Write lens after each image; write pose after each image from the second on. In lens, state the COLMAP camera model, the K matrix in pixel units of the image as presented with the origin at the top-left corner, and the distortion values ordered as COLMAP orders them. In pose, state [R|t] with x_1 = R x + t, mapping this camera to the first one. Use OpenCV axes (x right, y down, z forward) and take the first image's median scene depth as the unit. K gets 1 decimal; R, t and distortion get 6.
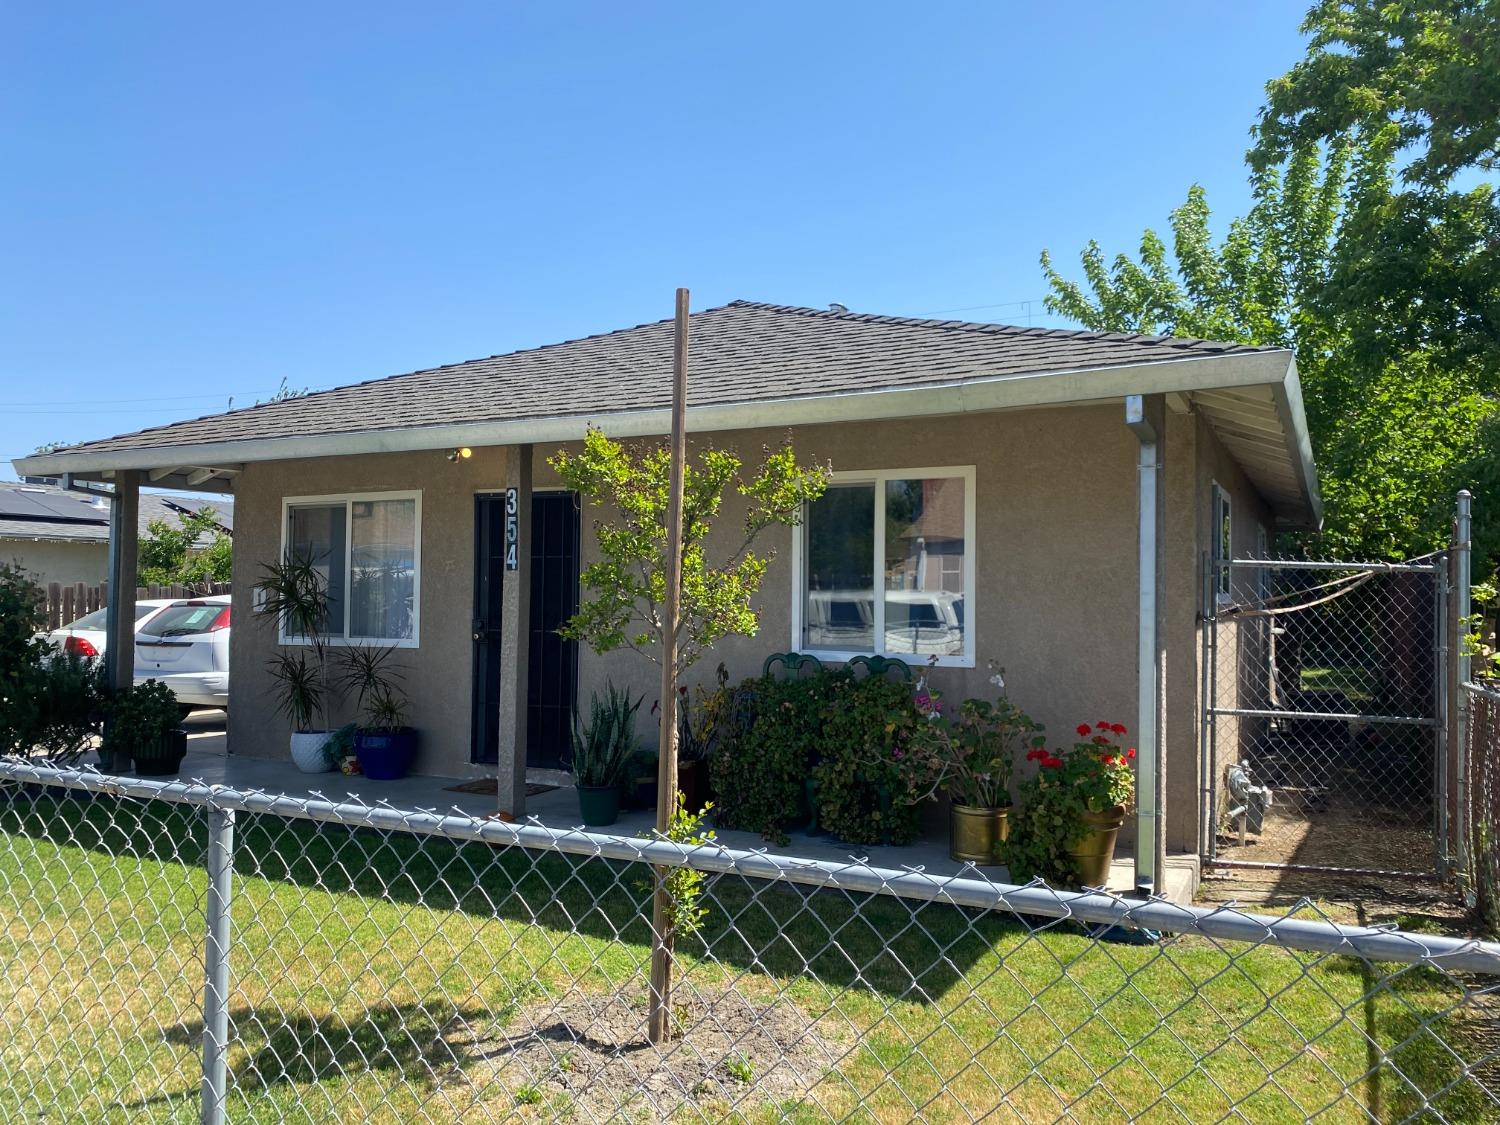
lens RADIAL K [[1119.7, 0, 750.2], [0, 1119.7, 562.1], [0, 0, 1]] dist [0.061424, -0.082594]
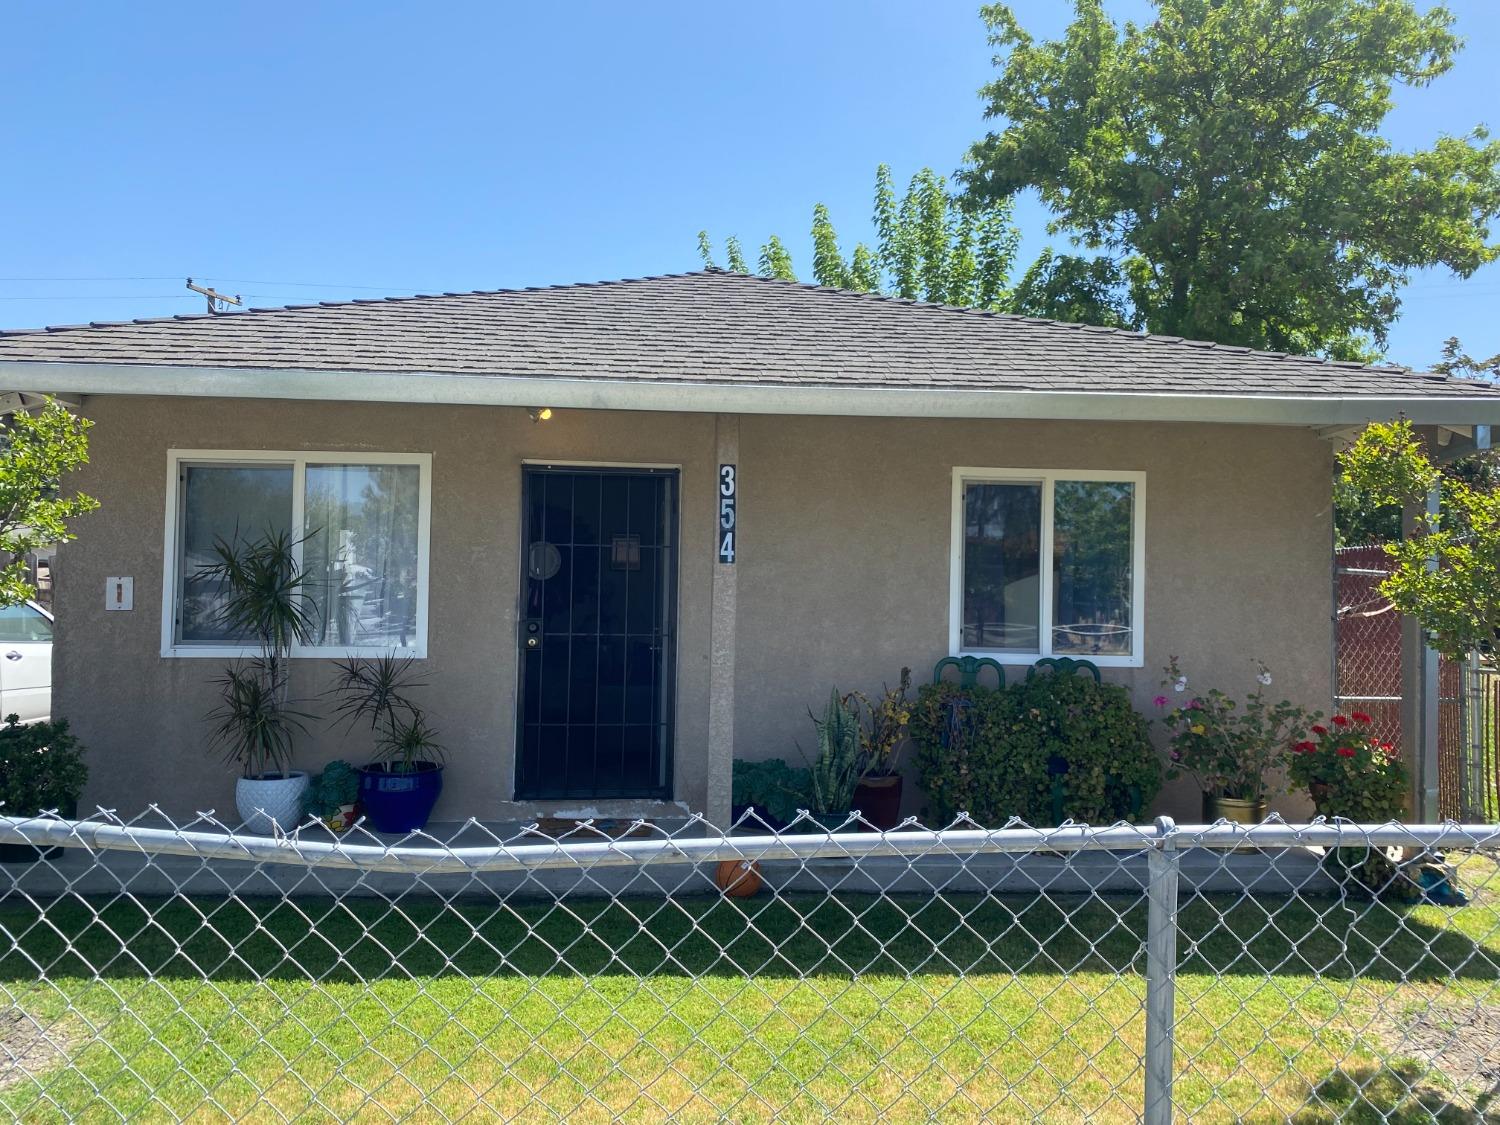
lens RADIAL K [[1142.1, 0, 750.0], [0, 1142.1, 564.0], [0, 0, 1]] dist [0.034032, 0.005180]
pose [[0.864207, 0.020896, 0.502702, -0.605080], [-0.024642, 0.999696, 0.000808, 0.006642], [-0.502532, -0.013086, 0.864460, 0.247936]]
